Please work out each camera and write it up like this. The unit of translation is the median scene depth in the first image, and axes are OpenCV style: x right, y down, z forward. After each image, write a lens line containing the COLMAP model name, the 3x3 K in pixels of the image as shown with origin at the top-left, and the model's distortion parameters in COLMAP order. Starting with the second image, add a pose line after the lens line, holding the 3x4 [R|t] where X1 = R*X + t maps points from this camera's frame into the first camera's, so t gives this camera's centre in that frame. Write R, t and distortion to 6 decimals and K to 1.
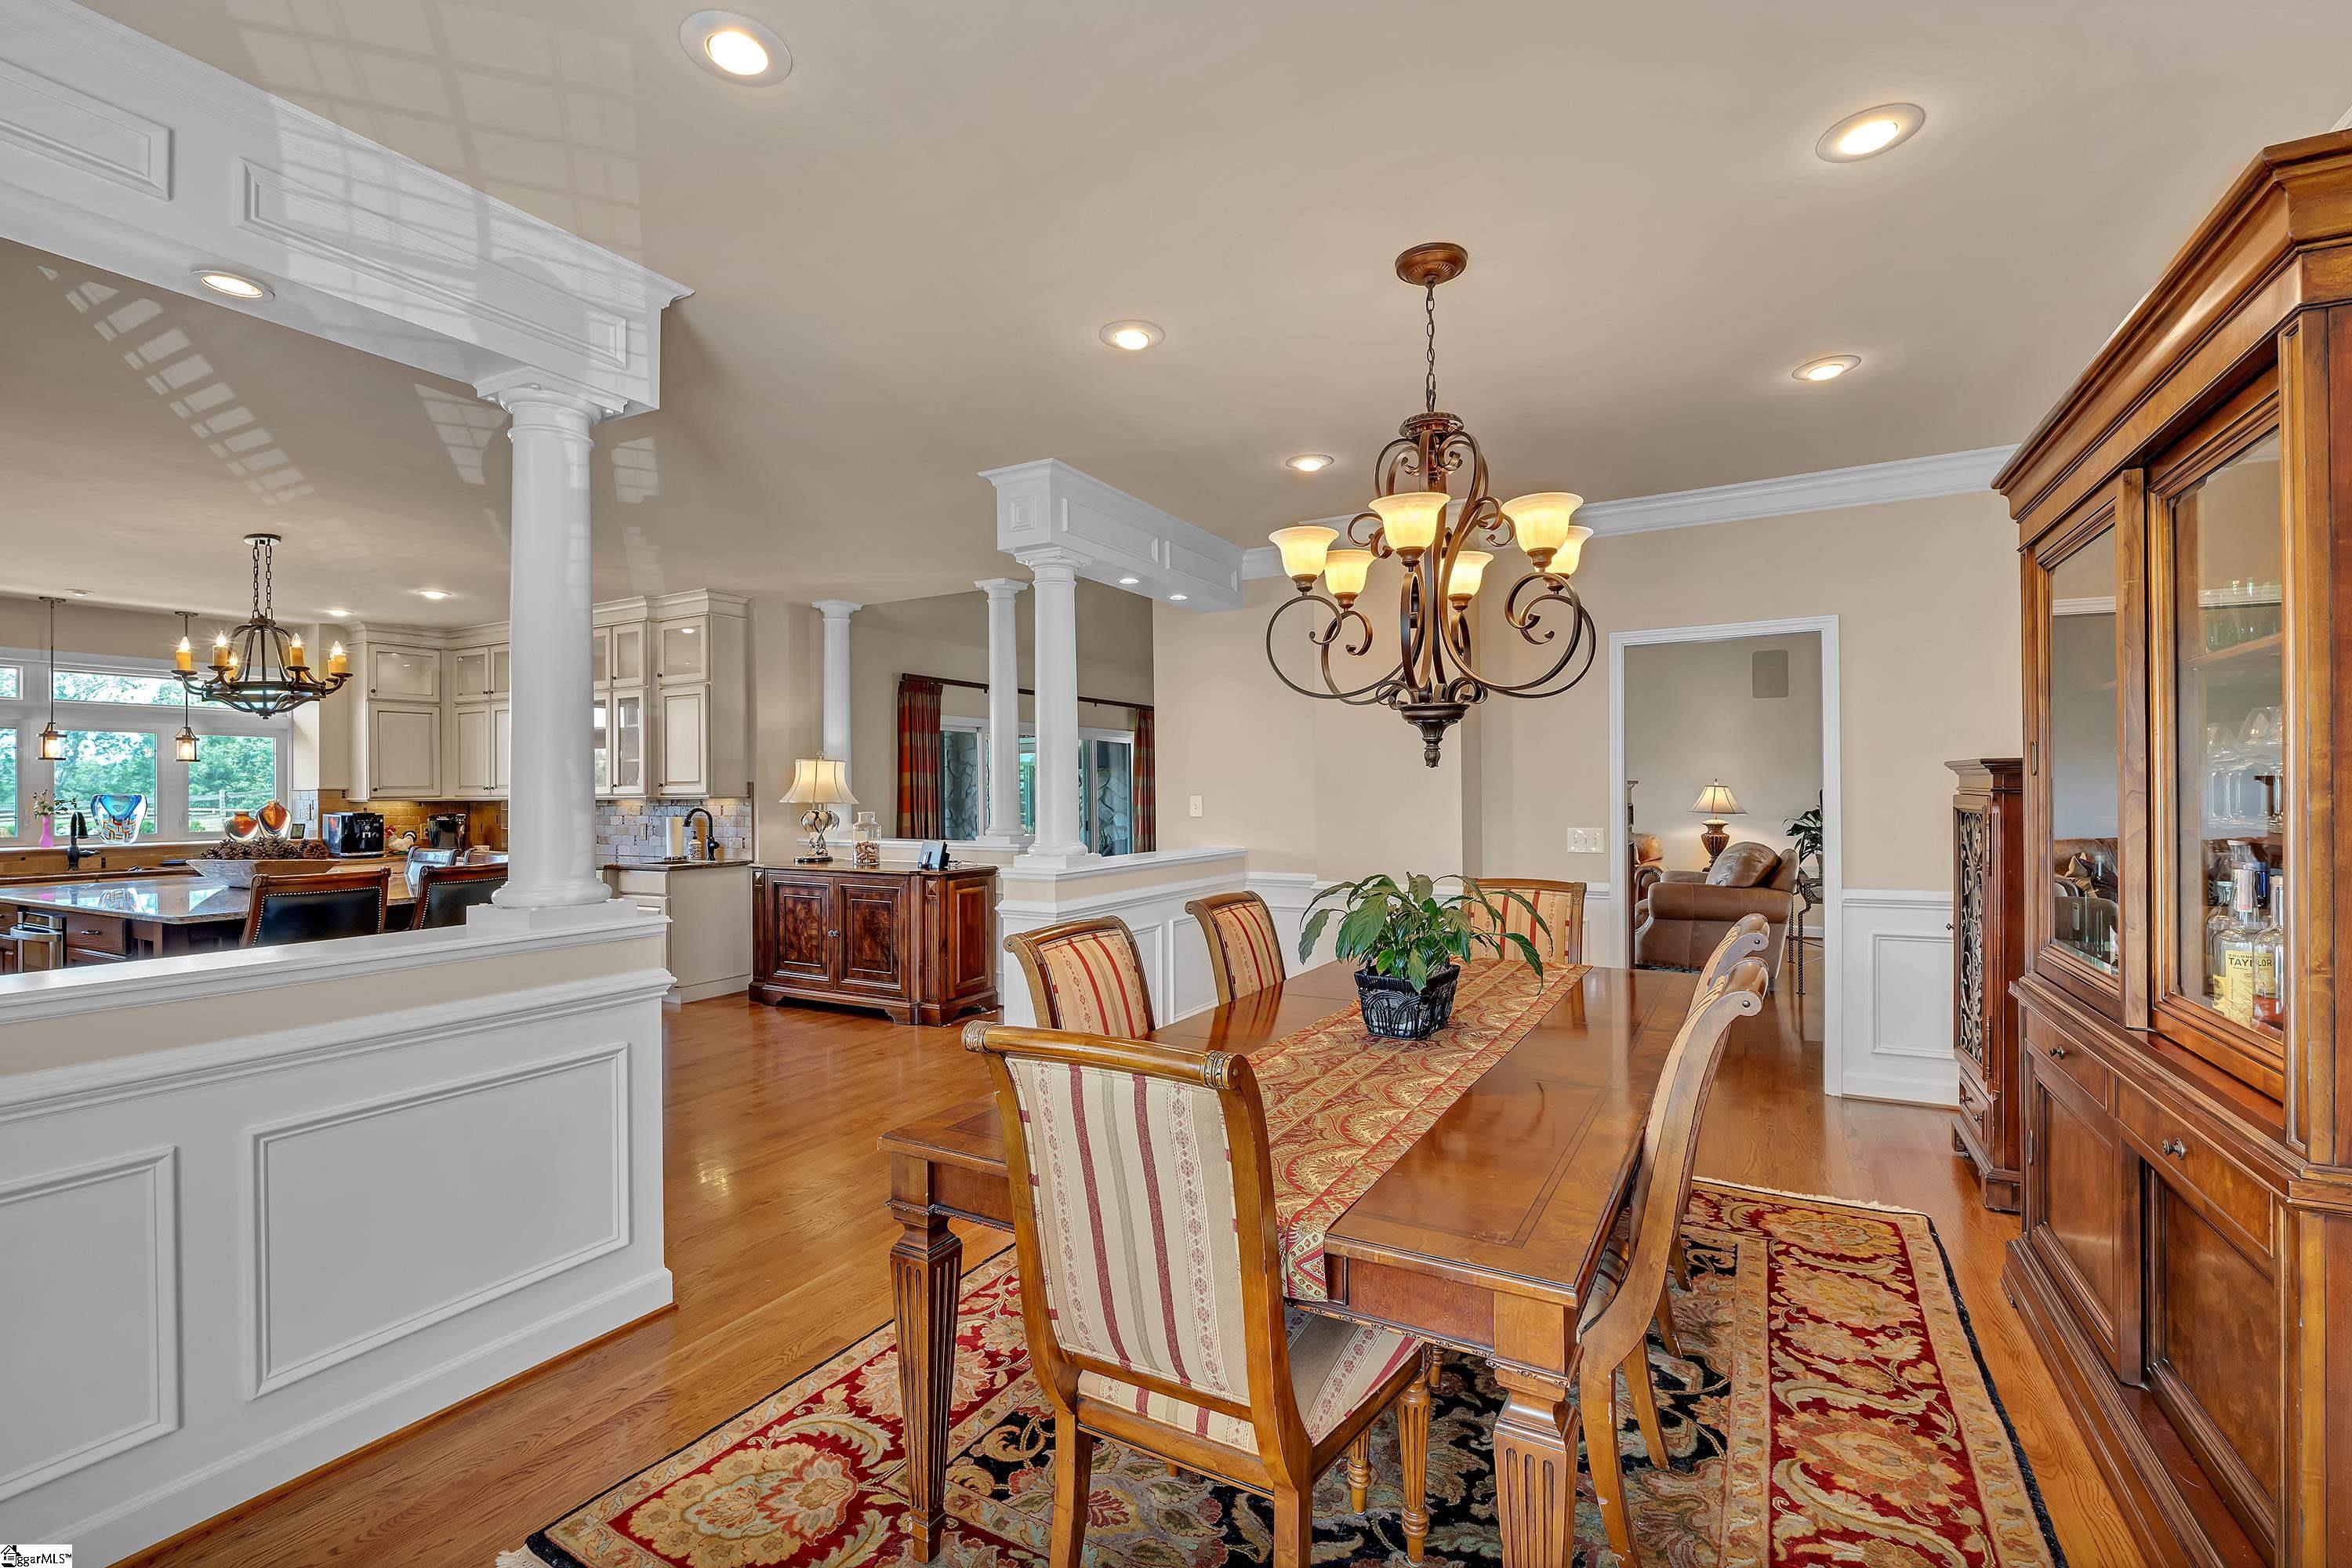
lens RADIAL K [[1024.1, 0, 1161.8], [0, 1024.1, 781.8], [0, 0, 1]] dist [0.000104, -0.000352]
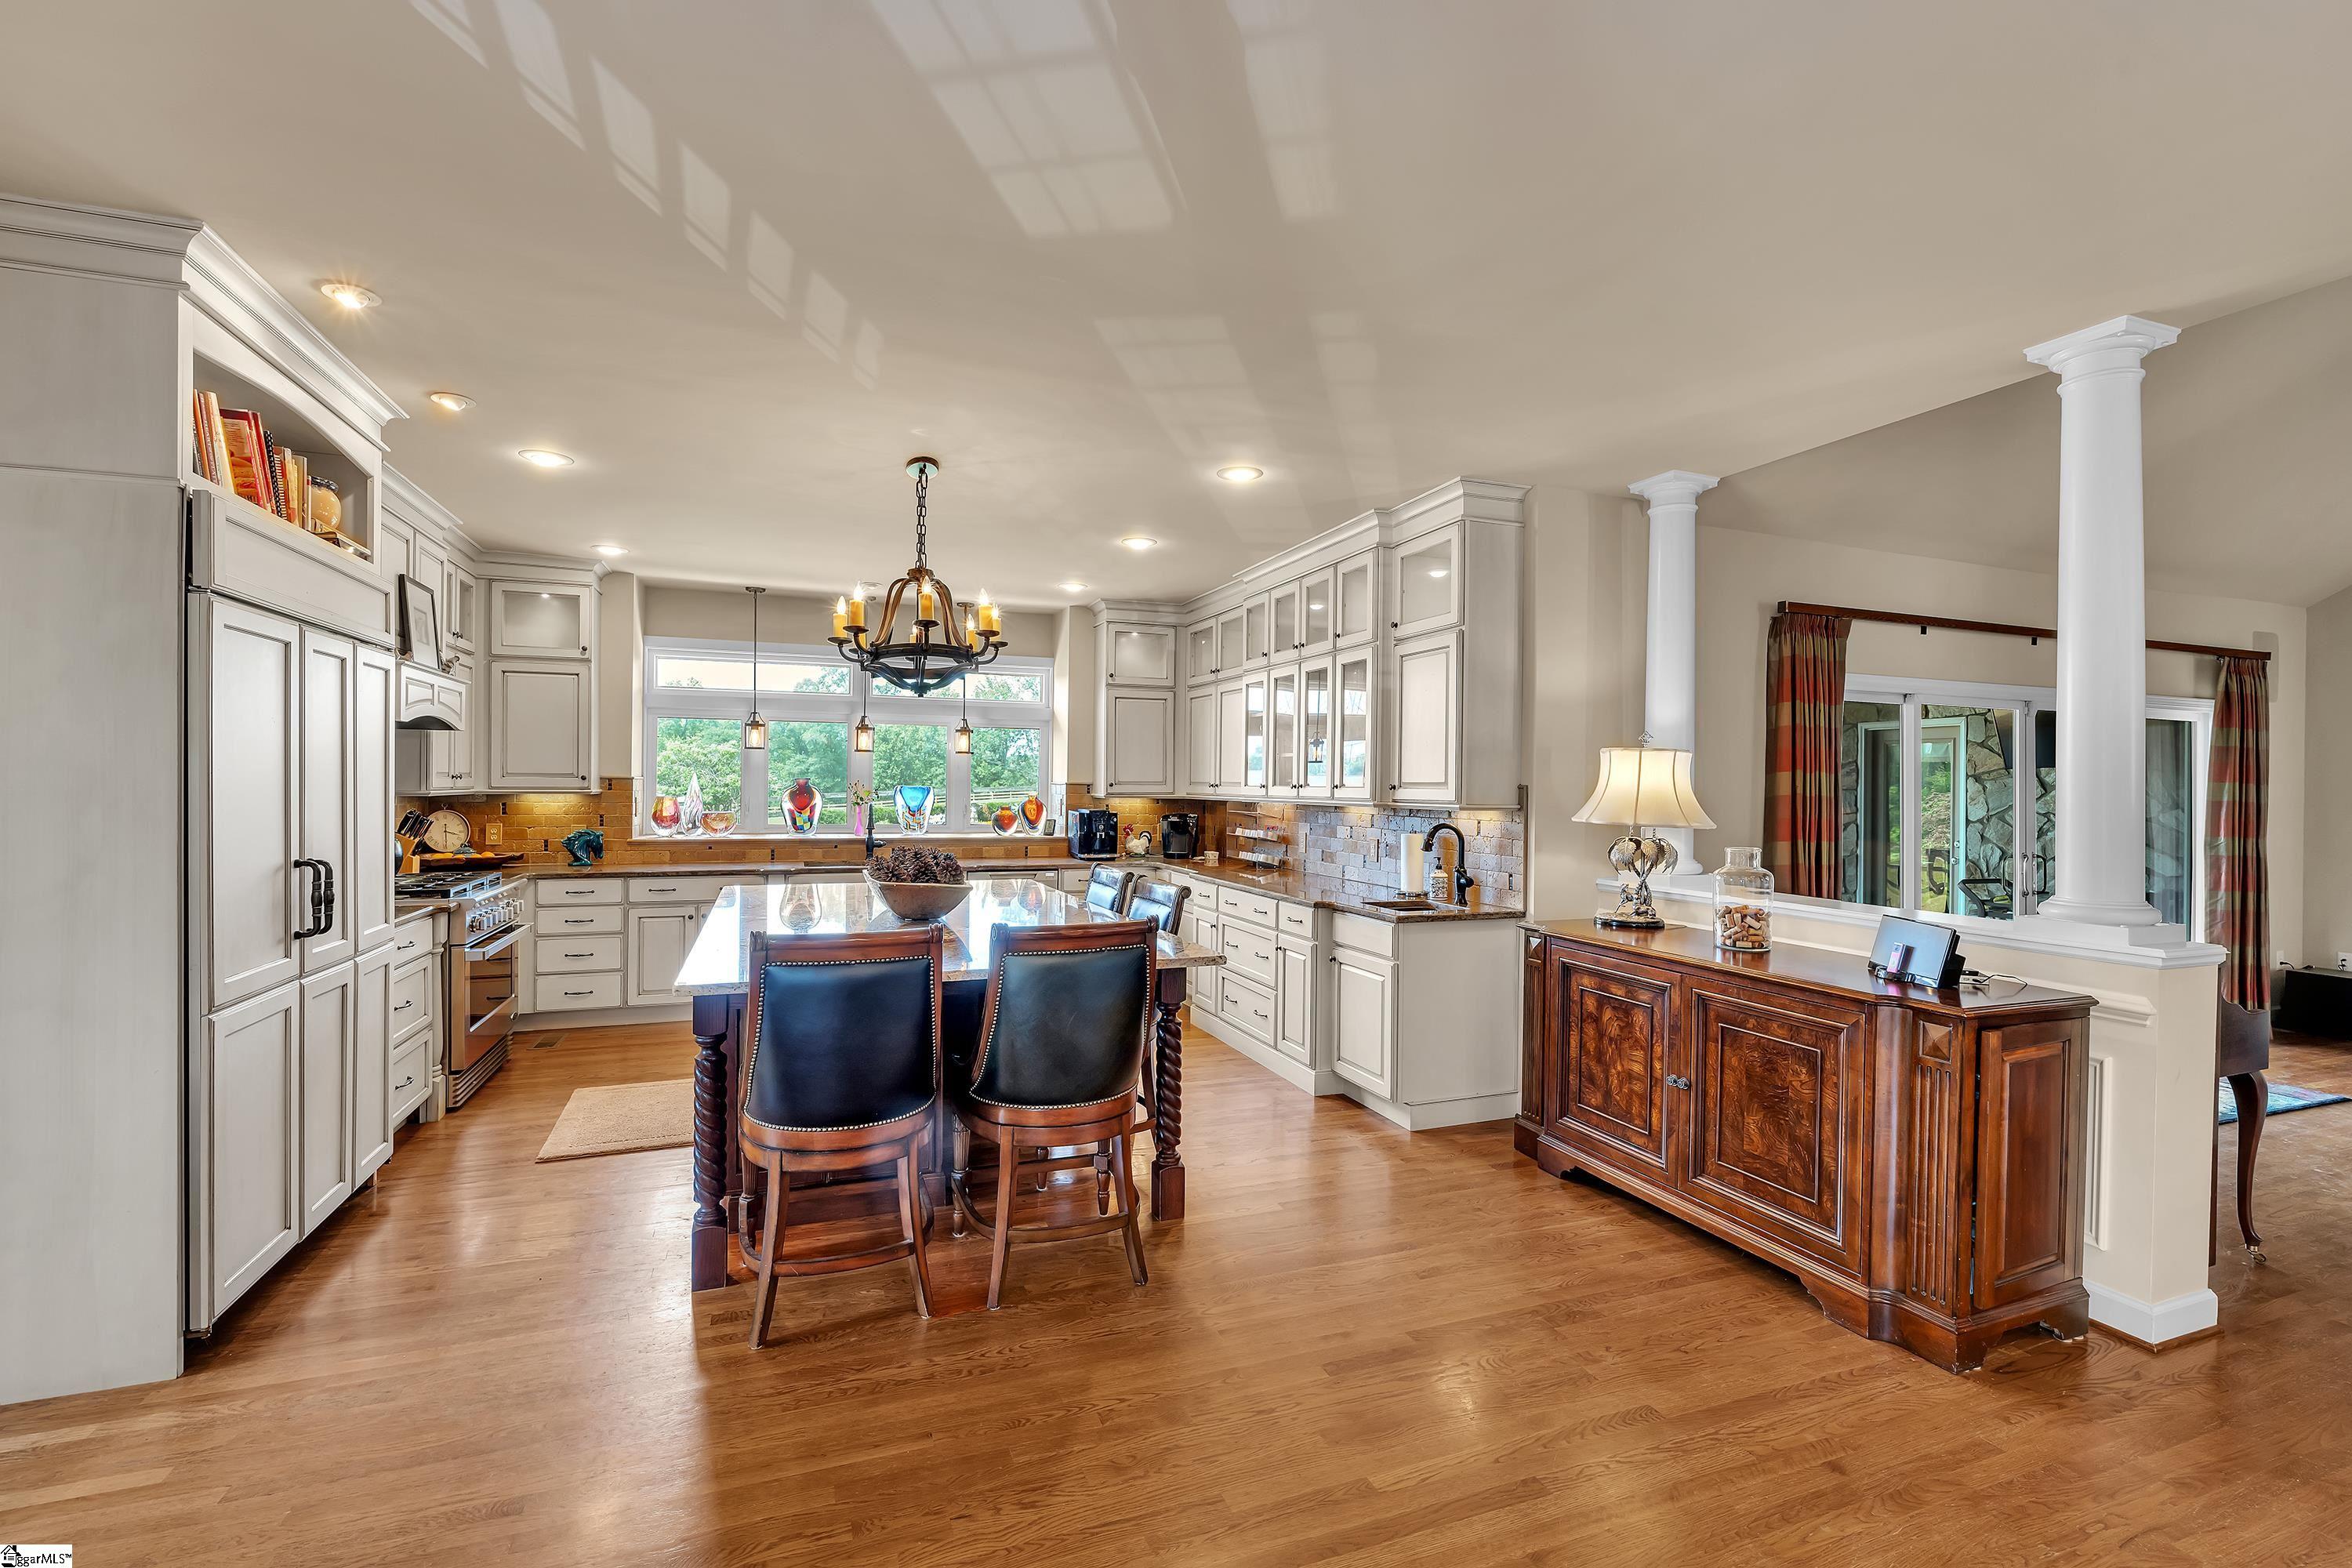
lens RADIAL K [[1024.1, 0, 1176.7], [0, 1024.1, 789.1], [0, 0, 1]] dist [0.000104, -0.000352]
pose [[0.766709, 0.020894, -0.641655, -0.166139], [-0.013526, 0.999774, 0.016394, -0.004801], [0.641852, -0.003891, 0.766819, 0.393688]]
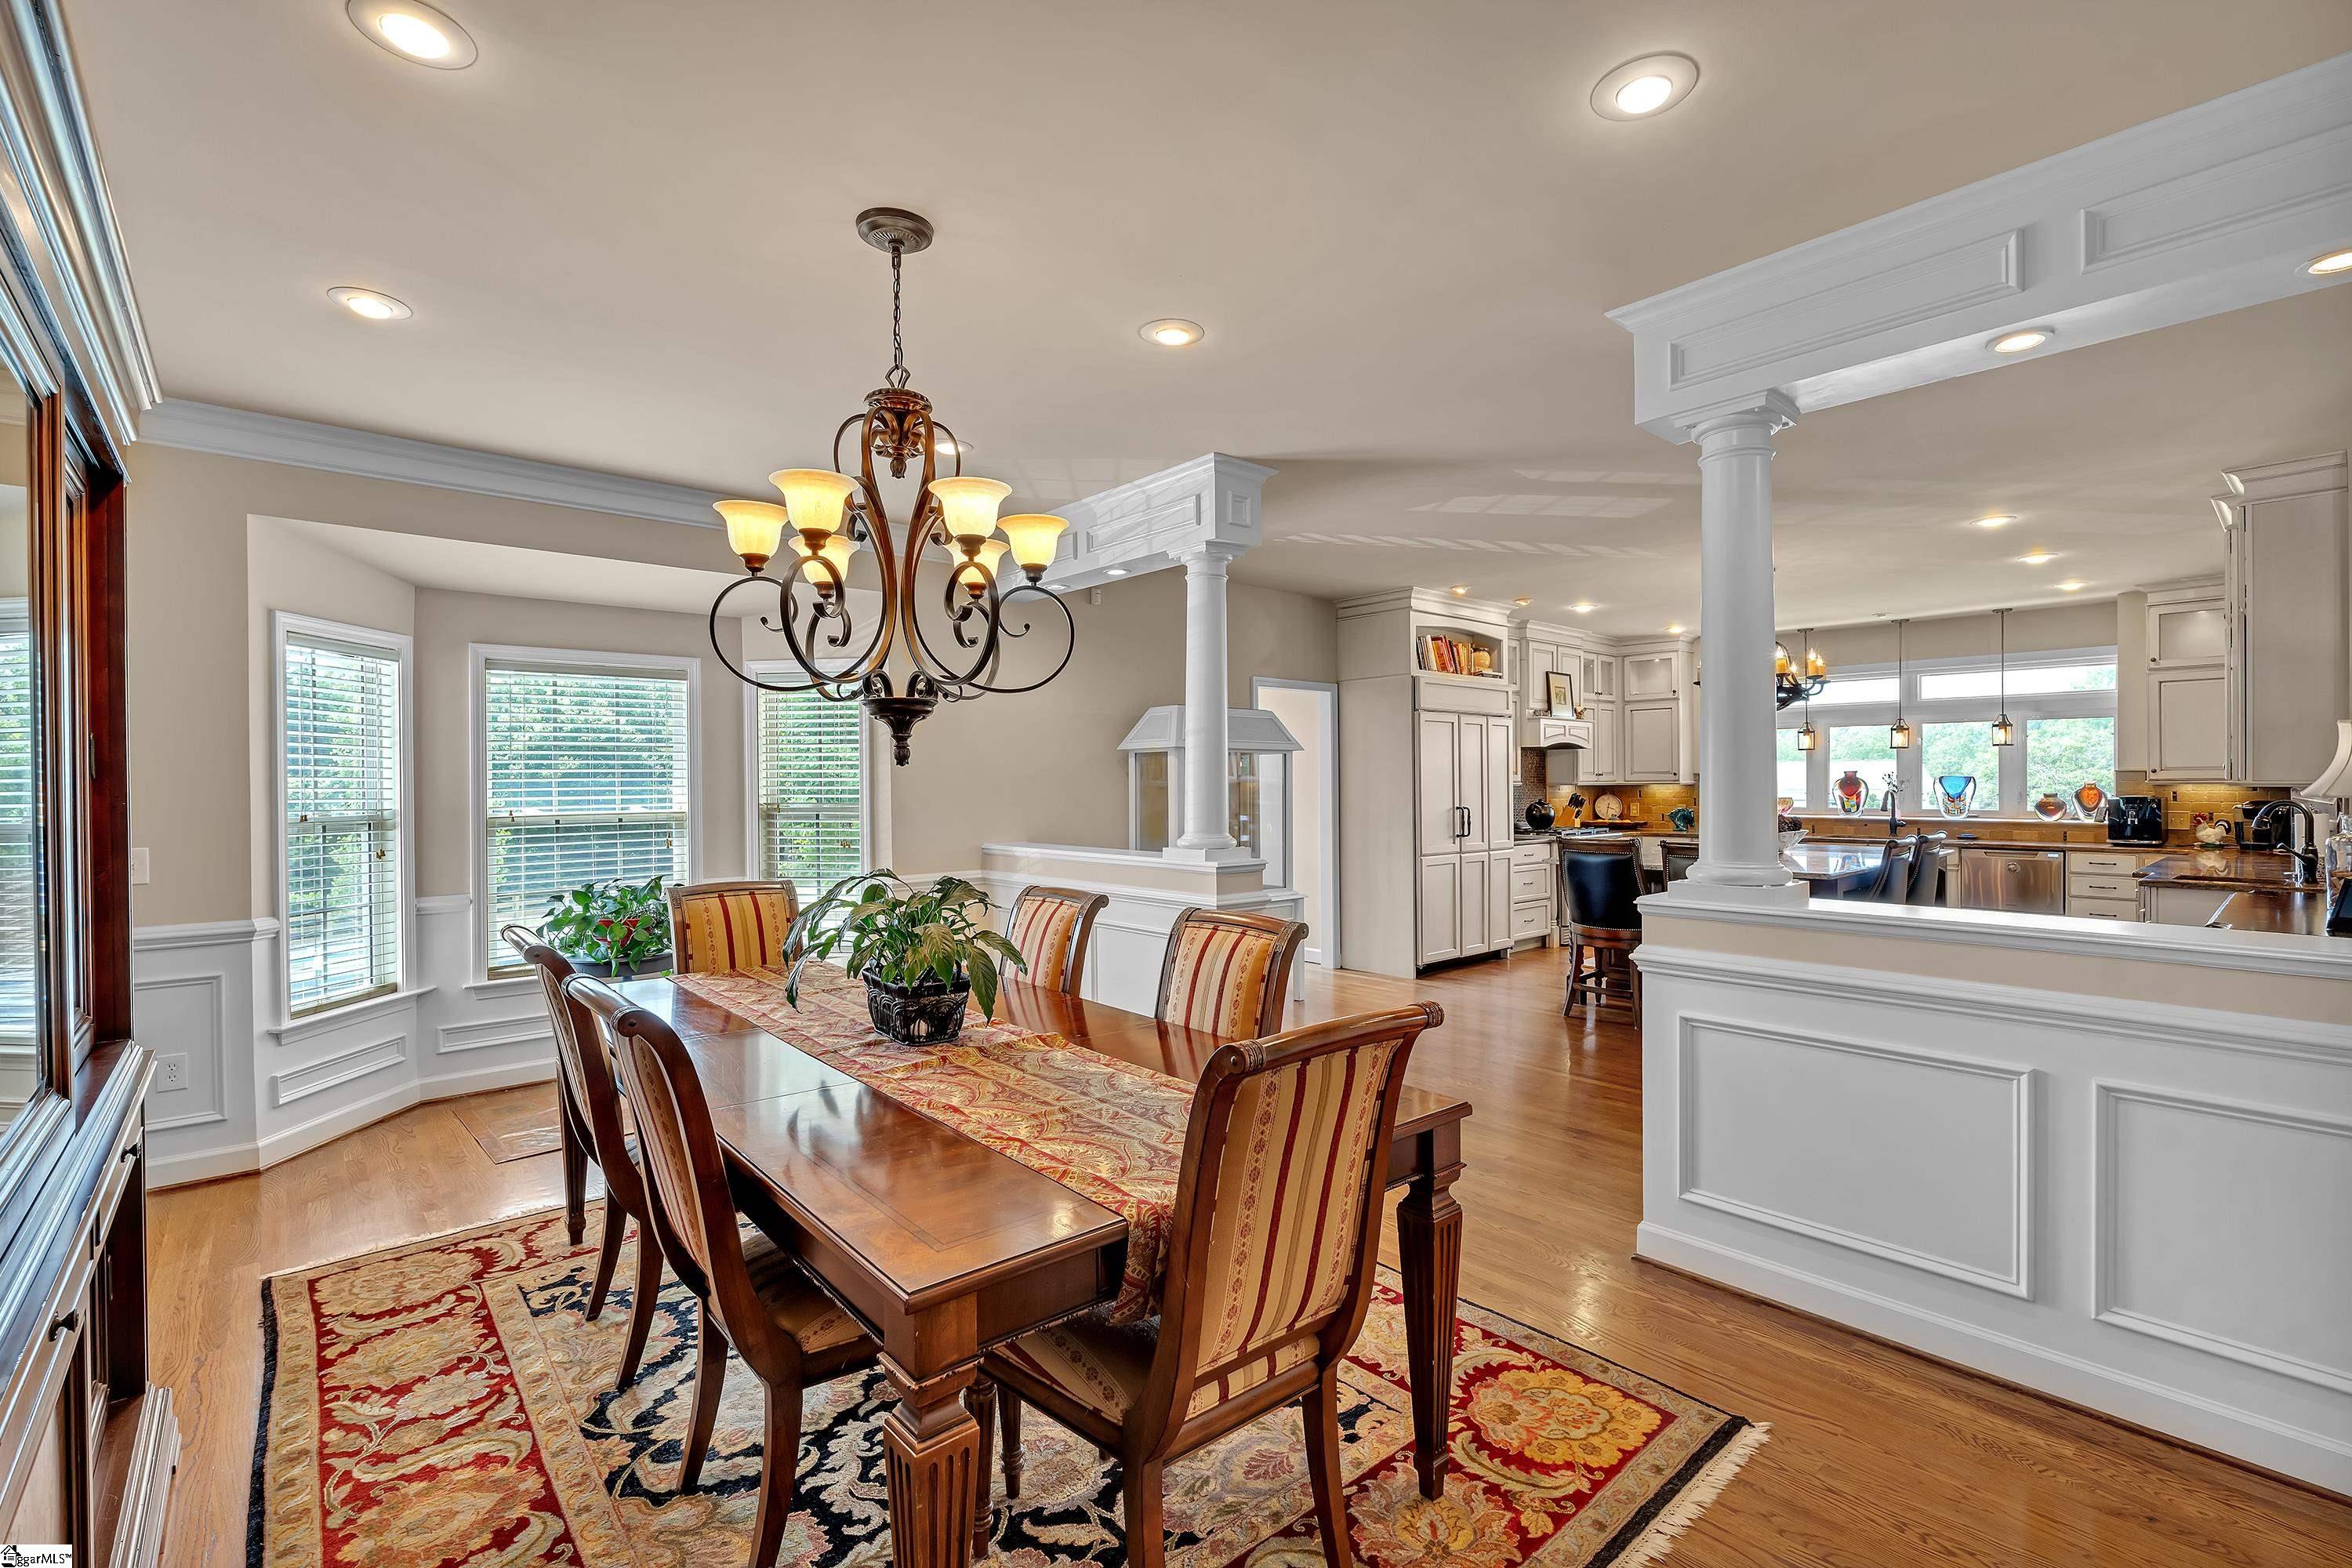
lens RADIAL K [[1024.1, 0, 1184.0], [0, 1024.1, 784.8], [0, 0, 1]] dist [0.000104, -0.000352]
pose [[-0.316054, 0.013164, -0.948650, 0.380390], [0.014204, 0.999857, 0.009142, -0.000678], [0.948635, -0.010585, -0.316196, 0.546239]]
